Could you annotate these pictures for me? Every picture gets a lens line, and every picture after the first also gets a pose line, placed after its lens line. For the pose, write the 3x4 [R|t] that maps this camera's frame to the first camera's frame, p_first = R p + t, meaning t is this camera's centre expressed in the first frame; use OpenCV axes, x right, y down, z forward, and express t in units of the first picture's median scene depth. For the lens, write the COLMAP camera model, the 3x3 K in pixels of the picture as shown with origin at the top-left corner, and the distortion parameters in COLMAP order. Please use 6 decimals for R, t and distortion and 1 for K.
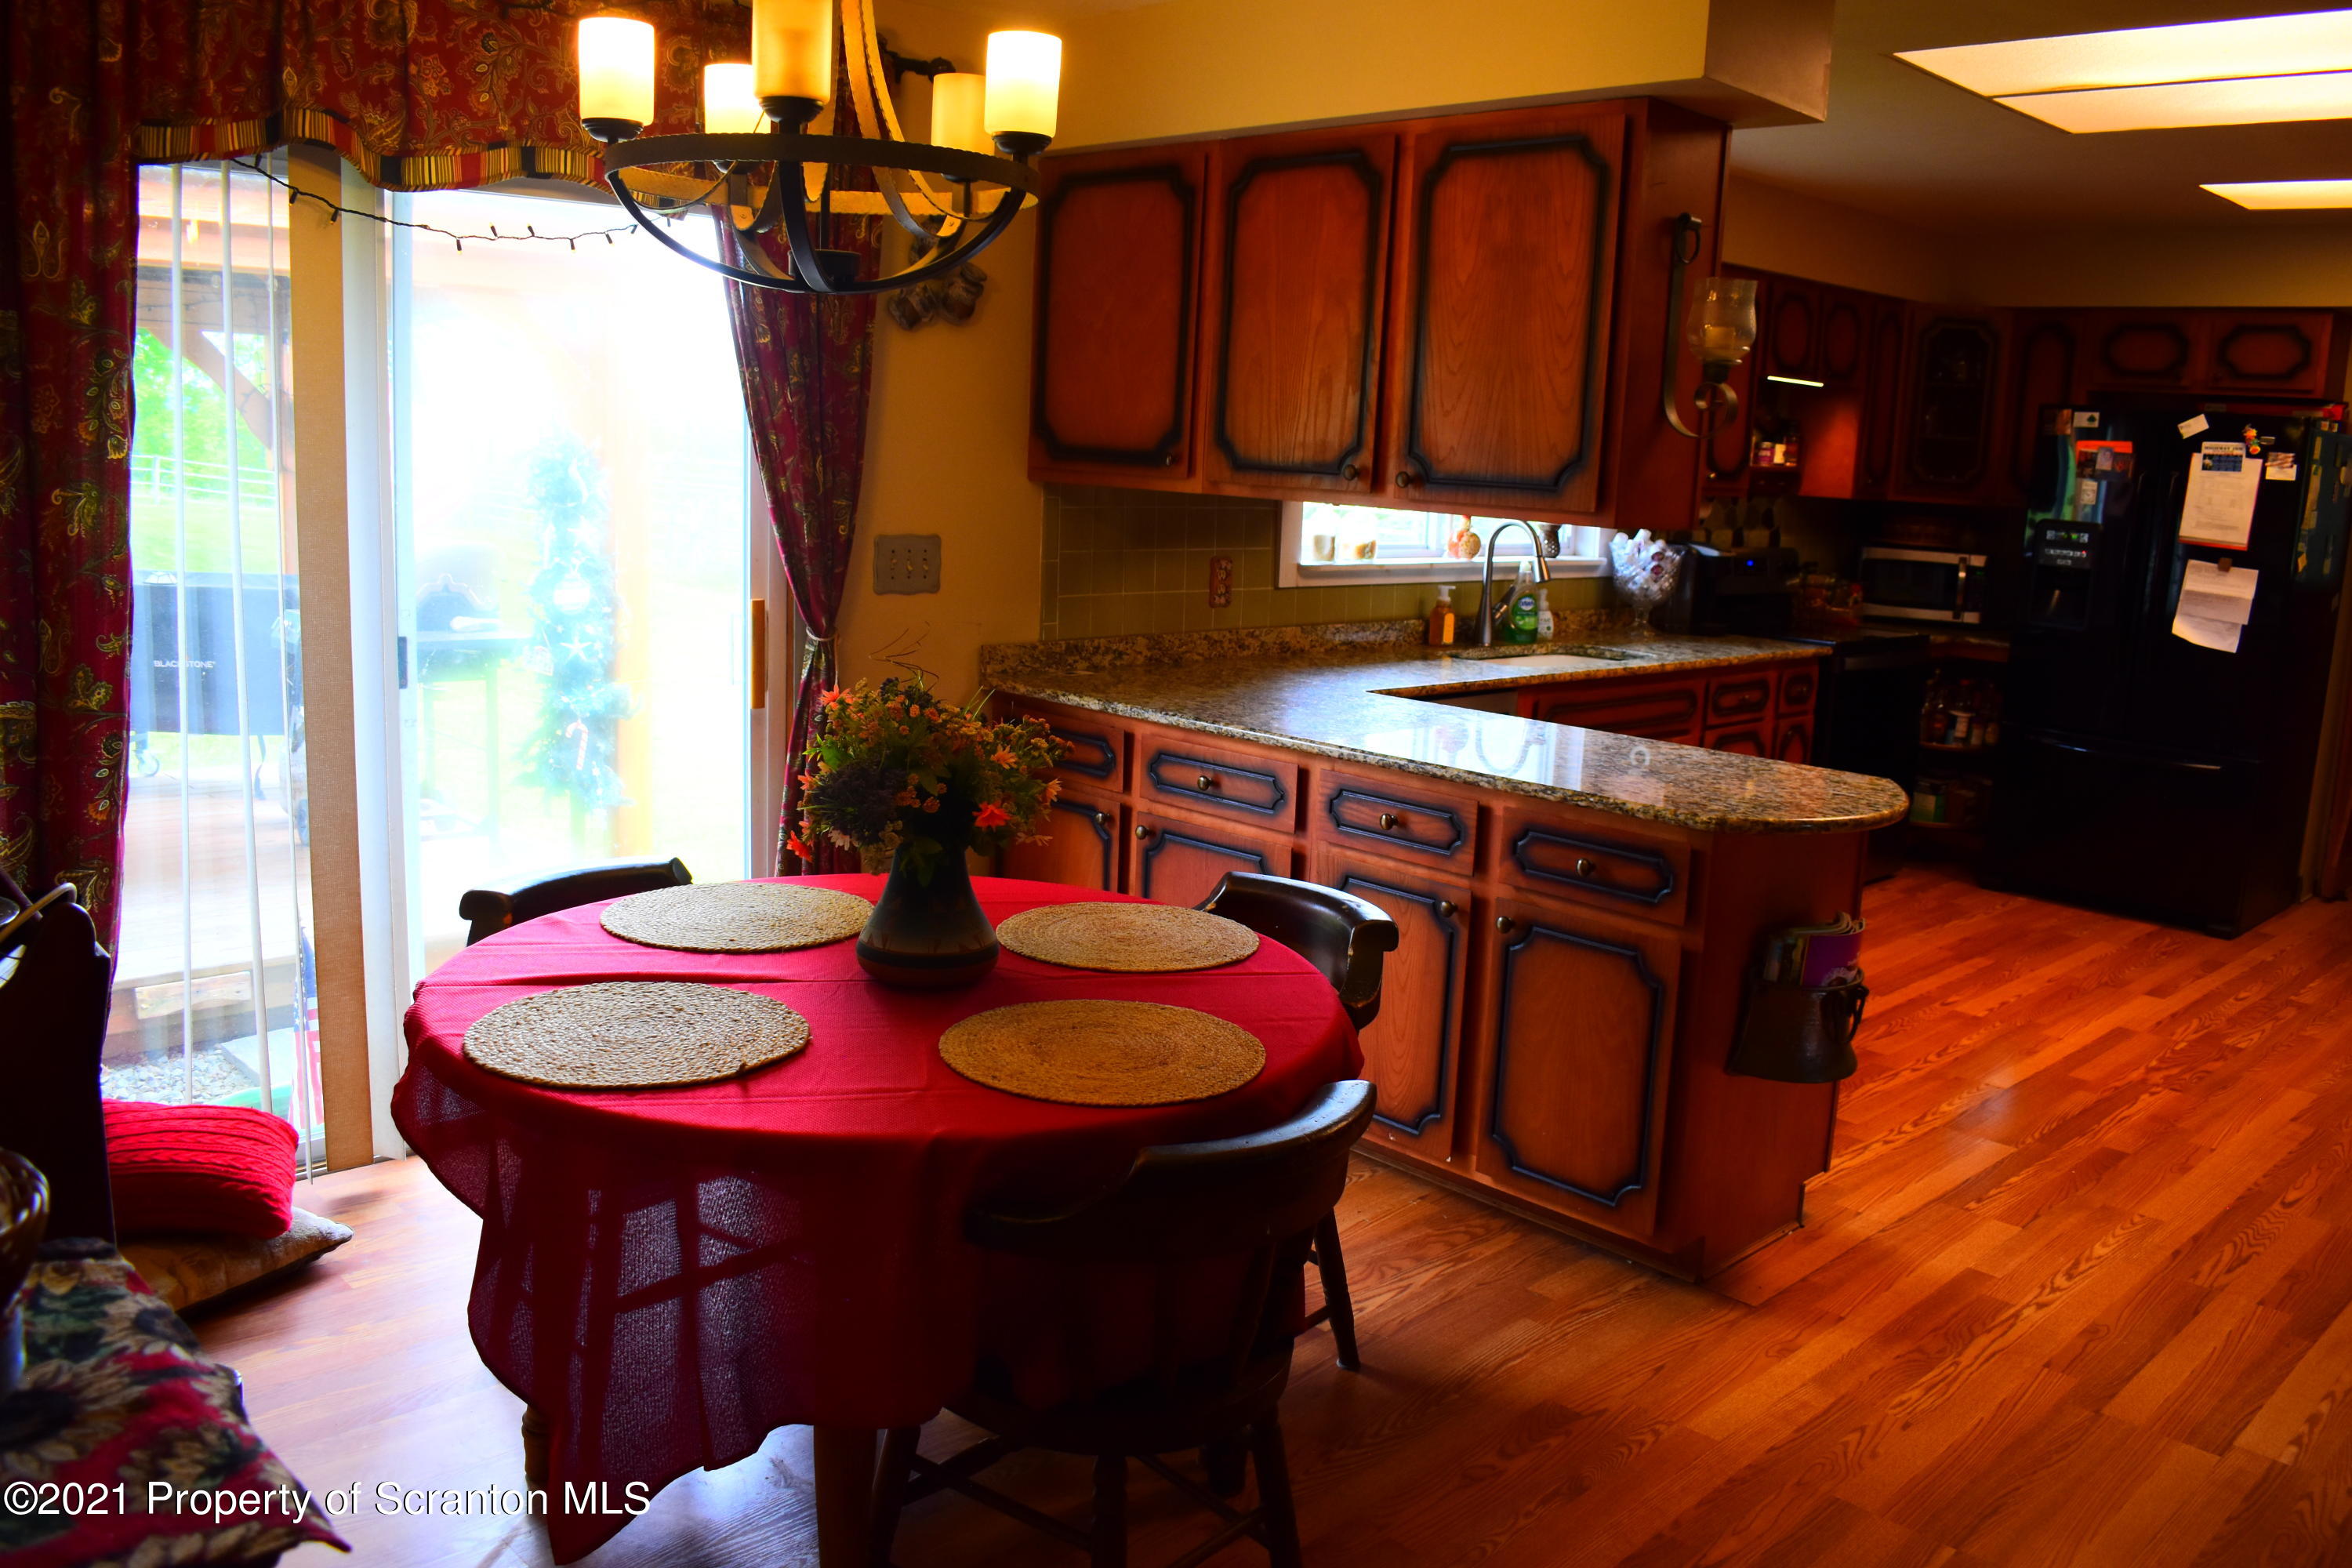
lens RADIAL K [[1830.7, 0, 1195.5], [0, 1830.7, 751.2], [0, 0, 1]] dist [-0.101191, 0.015736]
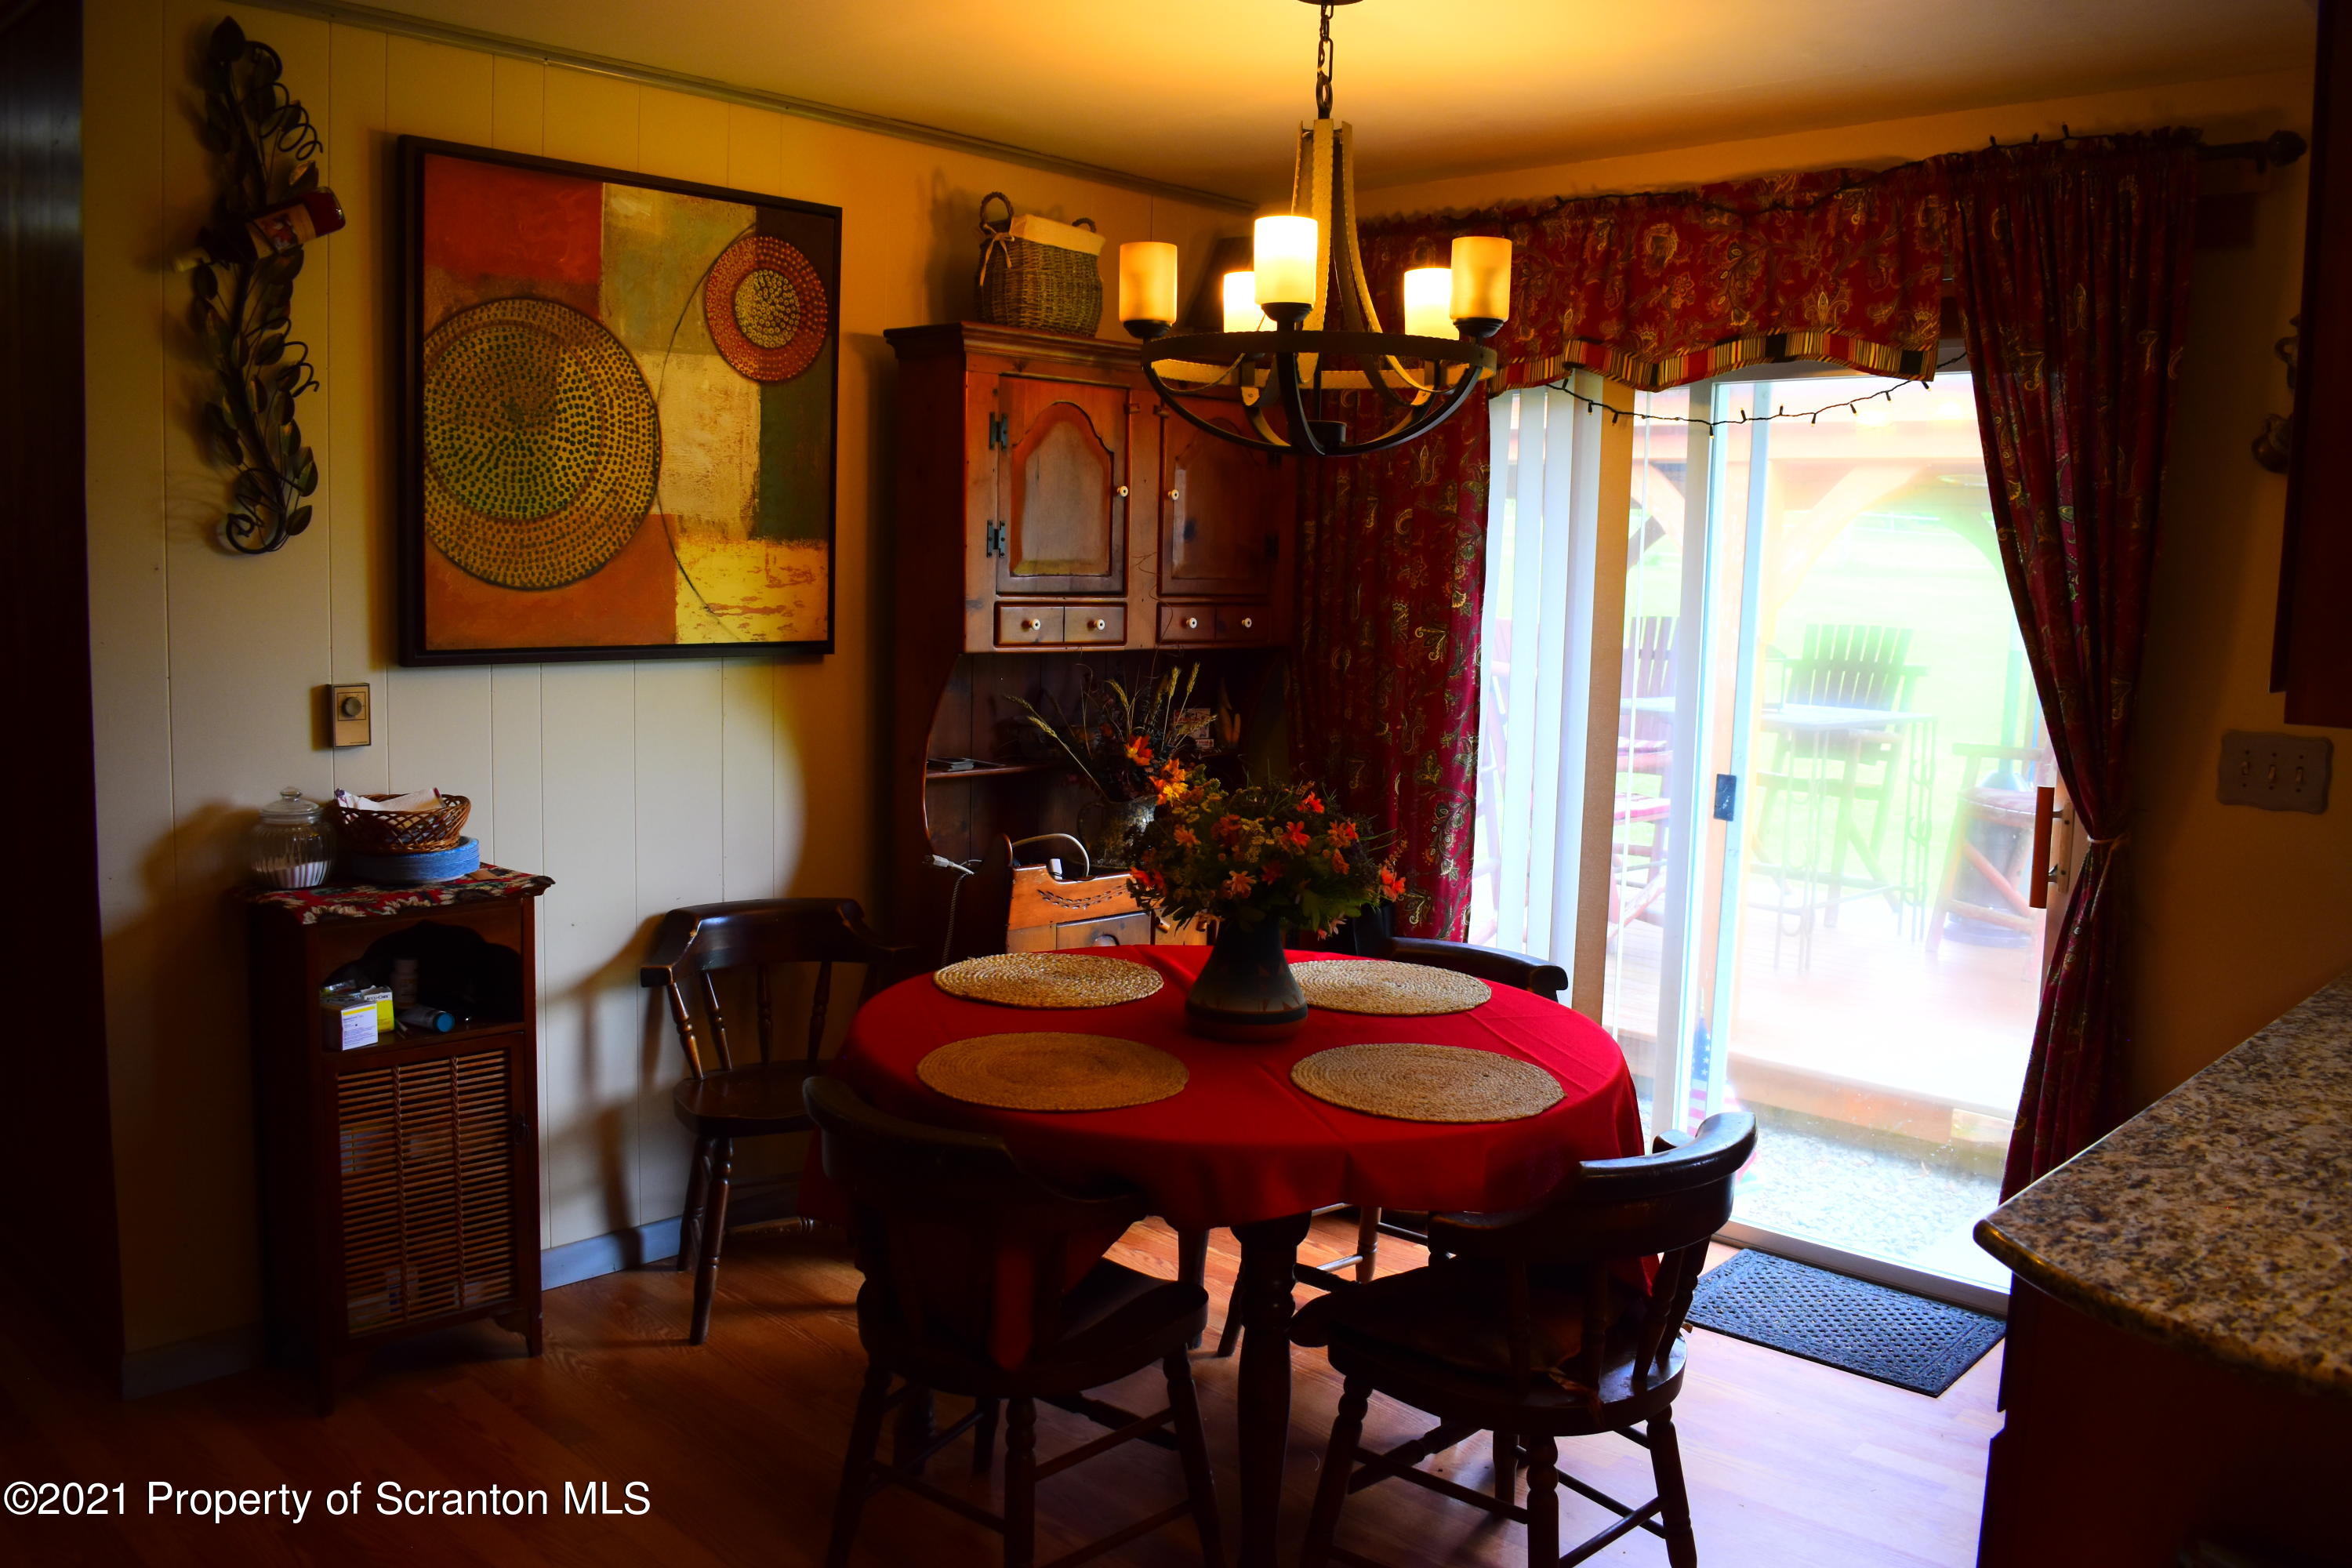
lens RADIAL K [[1830.7, 0, 1181.5], [0, 1830.7, 772.9], [0, 0, 1]] dist [-0.101191, 0.015736]
pose [[0.039993, 0.072694, -0.996552, 0.537895], [-0.190787, 0.979556, 0.063798, -0.056772], [0.980817, 0.187577, 0.053044, 0.469007]]
